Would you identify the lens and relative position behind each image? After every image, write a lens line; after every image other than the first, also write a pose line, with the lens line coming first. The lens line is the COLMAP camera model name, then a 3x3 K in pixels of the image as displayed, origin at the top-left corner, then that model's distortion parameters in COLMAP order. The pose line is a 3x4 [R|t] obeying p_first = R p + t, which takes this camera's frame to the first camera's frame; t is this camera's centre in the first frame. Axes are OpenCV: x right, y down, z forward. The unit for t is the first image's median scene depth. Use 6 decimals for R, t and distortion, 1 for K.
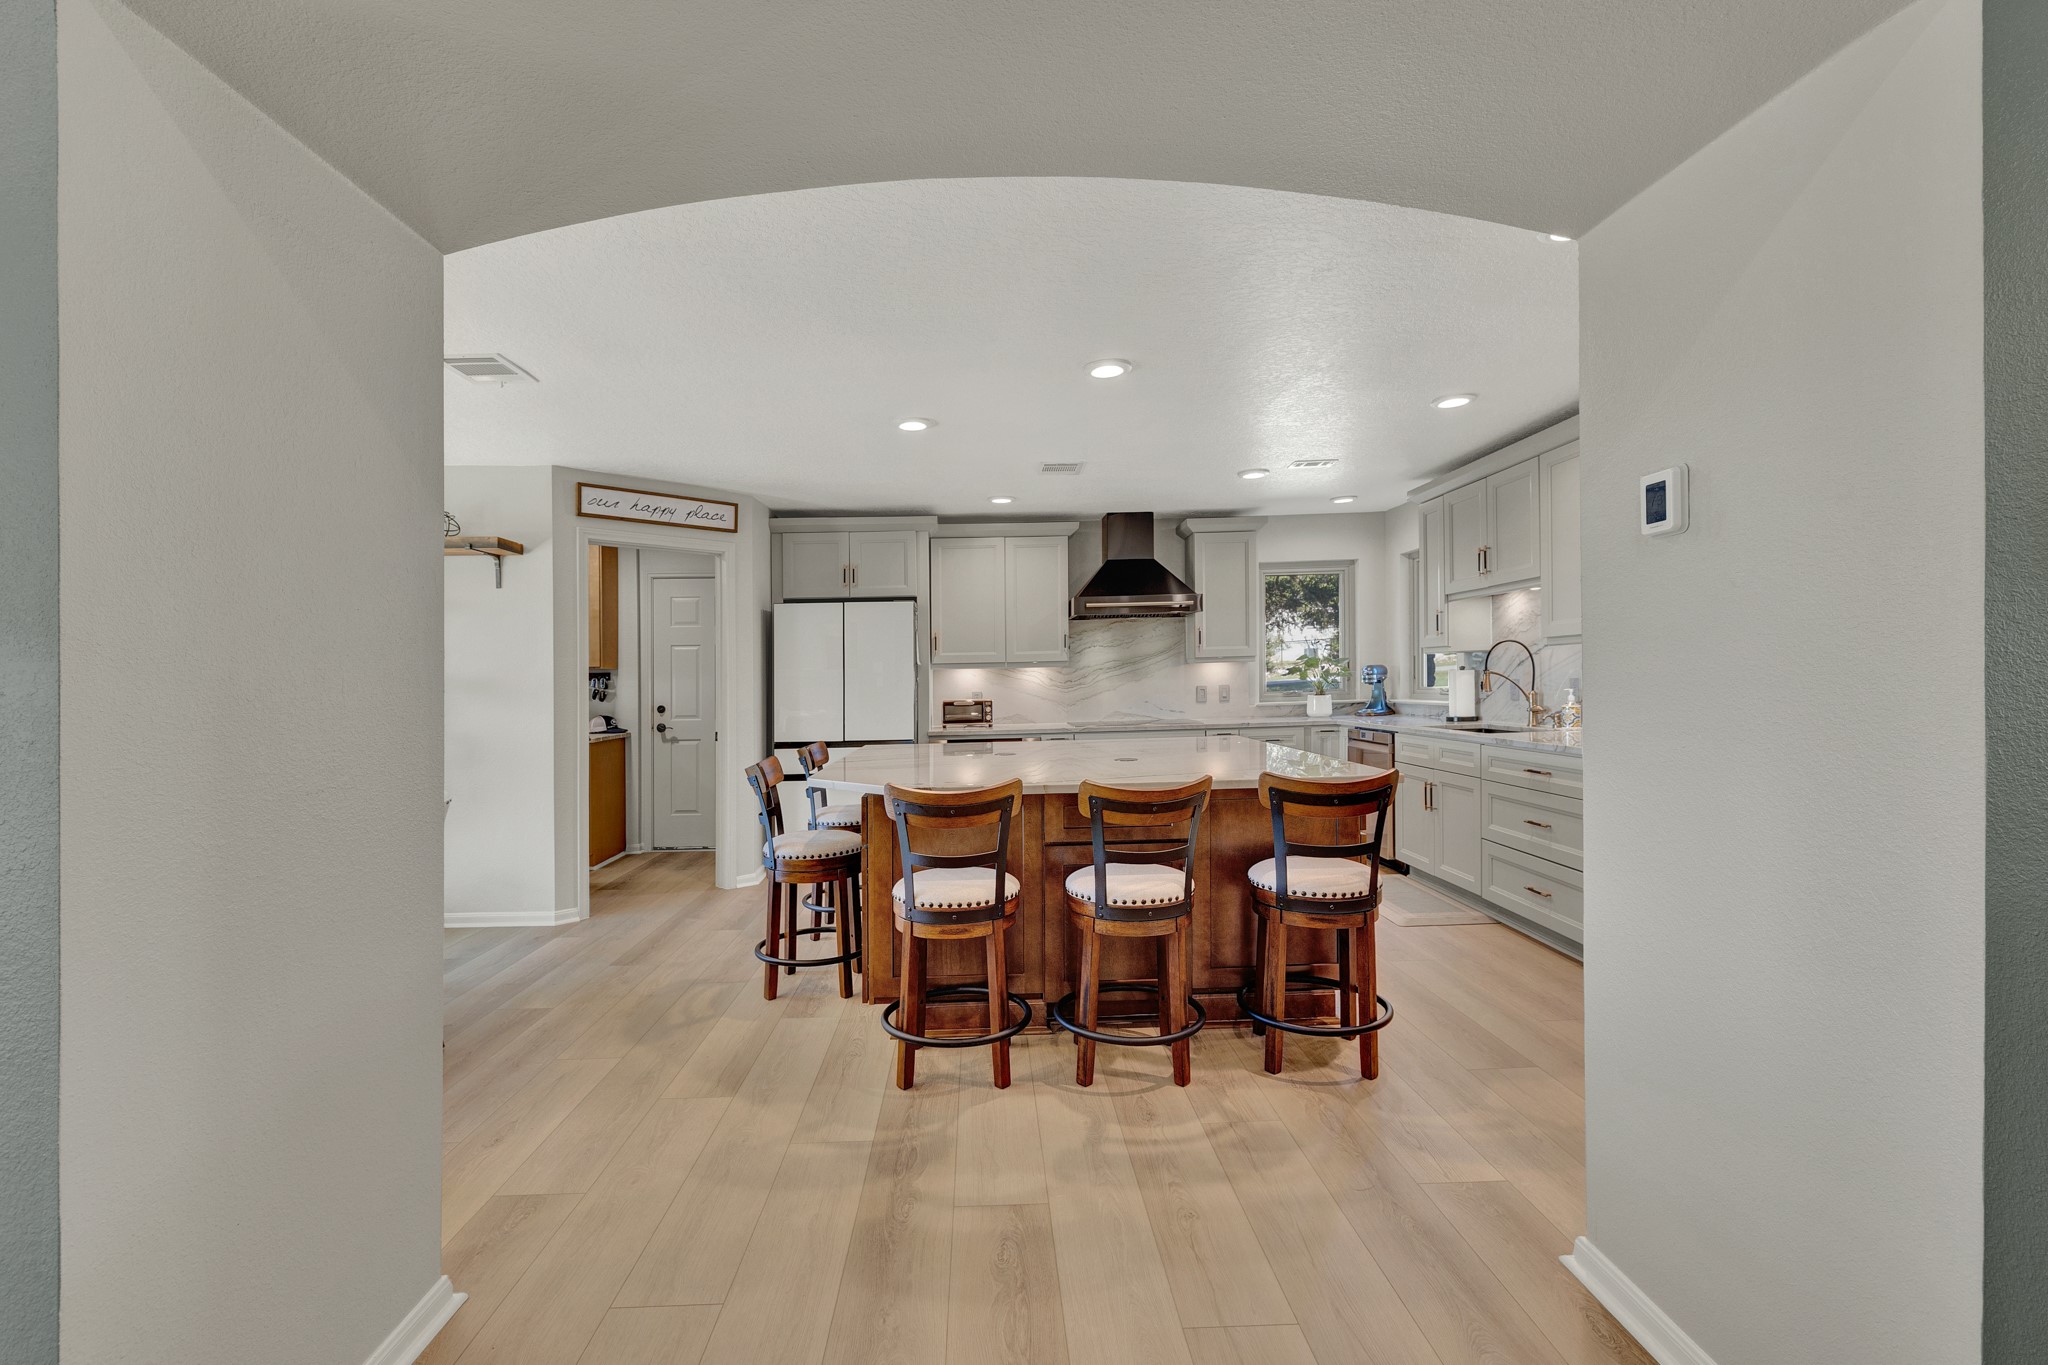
lens RADIAL K [[882.4, 0, 1021.1], [0, 882.4, 665.8], [0, 0, 1]] dist [-0.002251, 0.001272]
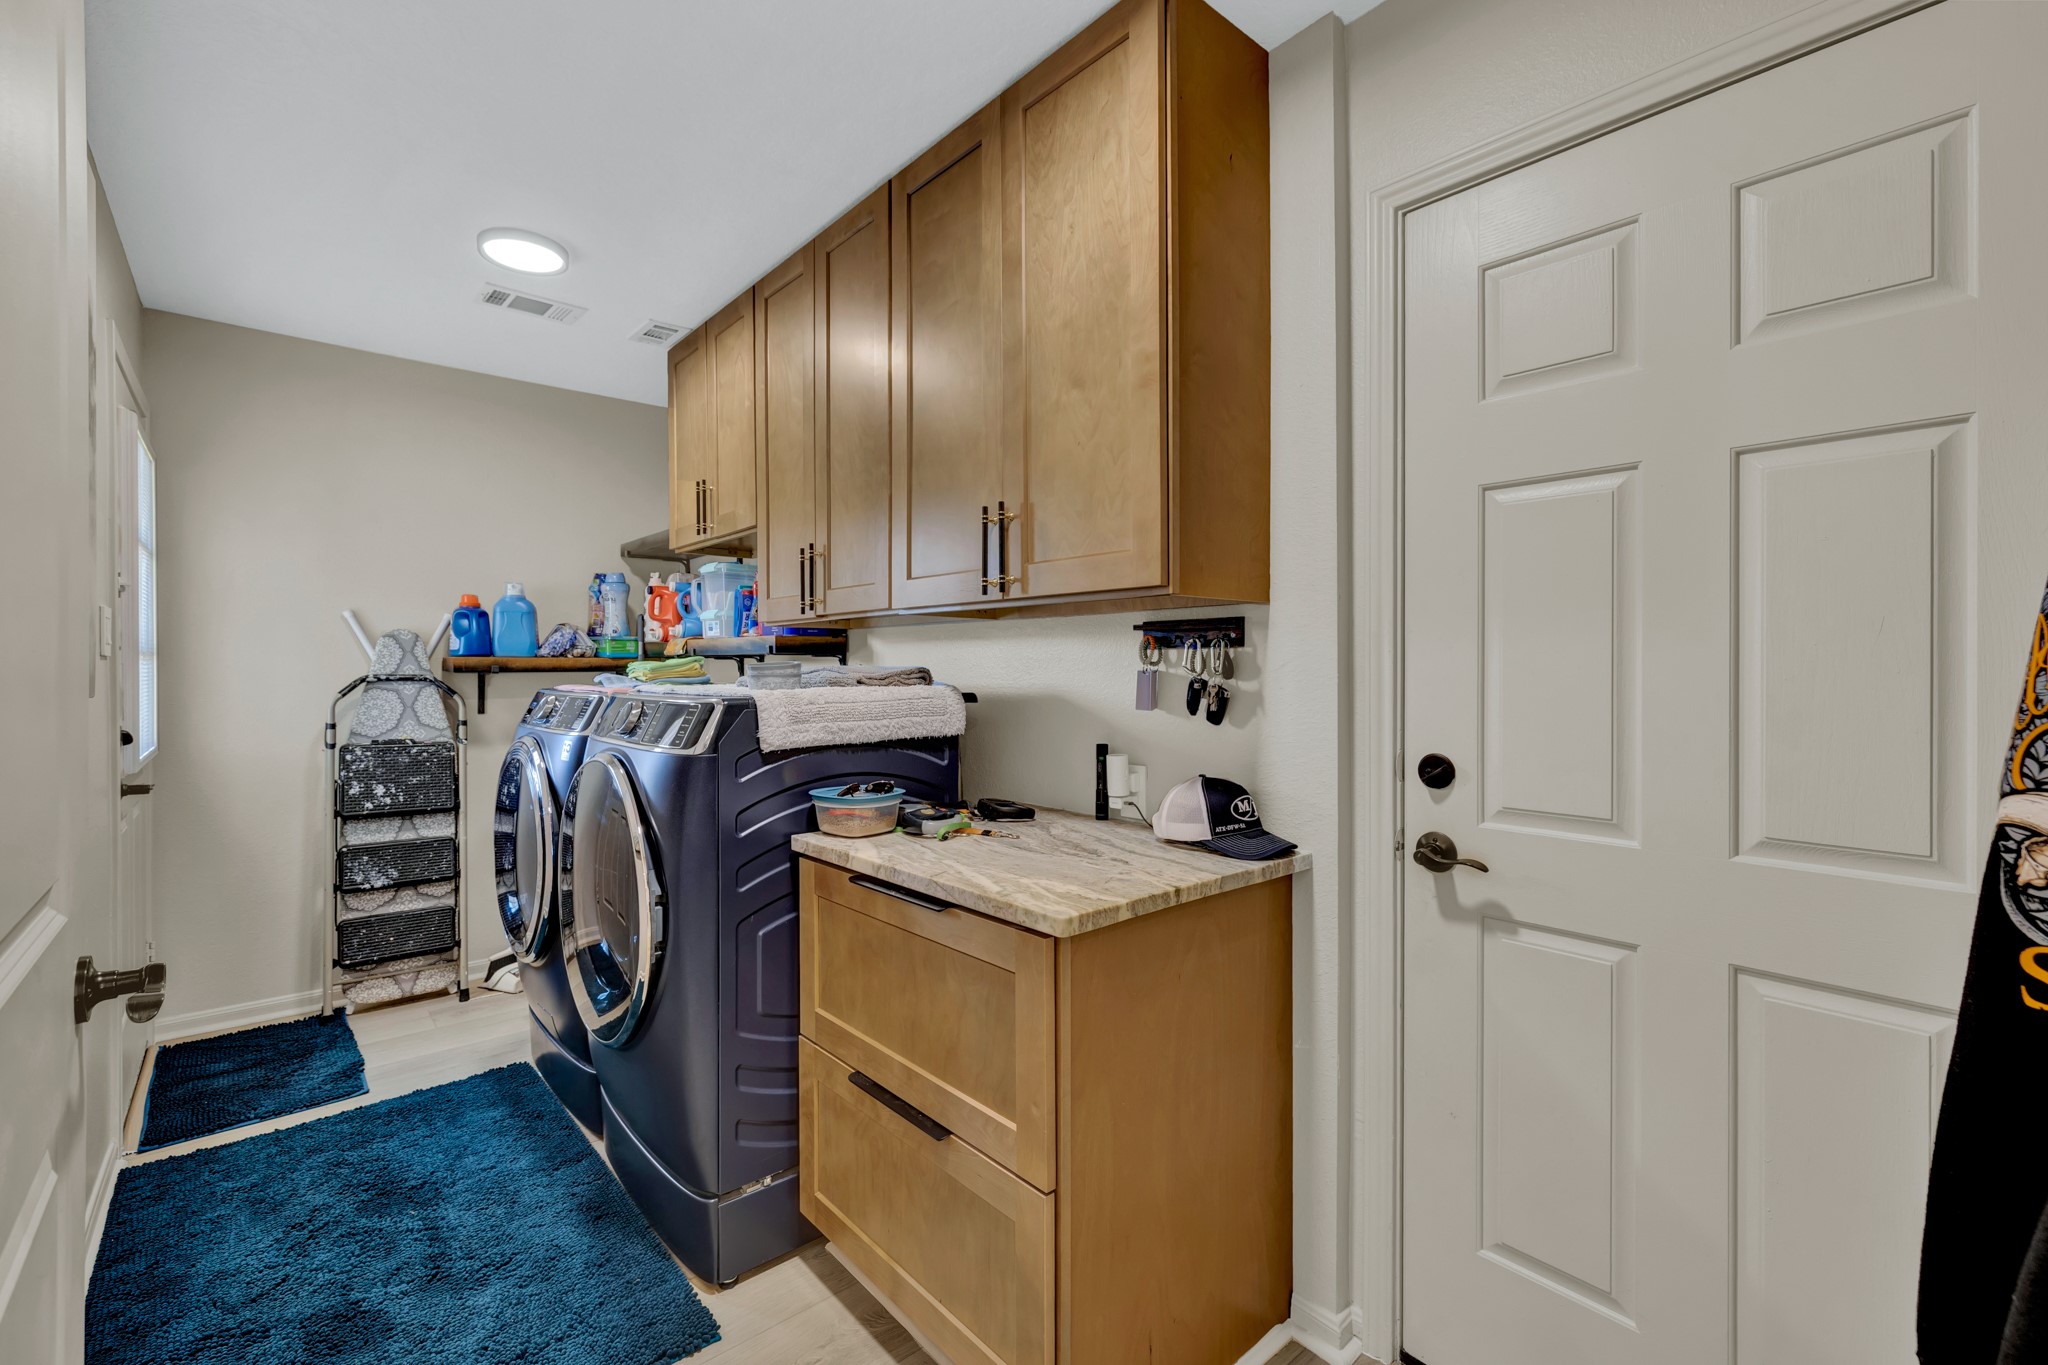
lens RADIAL K [[882.4, 0, 1014.5], [0, 882.4, 671.3], [0, 0, 1]] dist [-0.002251, 0.001272]
pose [[0.635428, 0.013839, -0.772036, -0.304106], [-0.000356, 0.999845, 0.017629, 0.019453], [0.772160, -0.010927, 0.635334, 0.777255]]
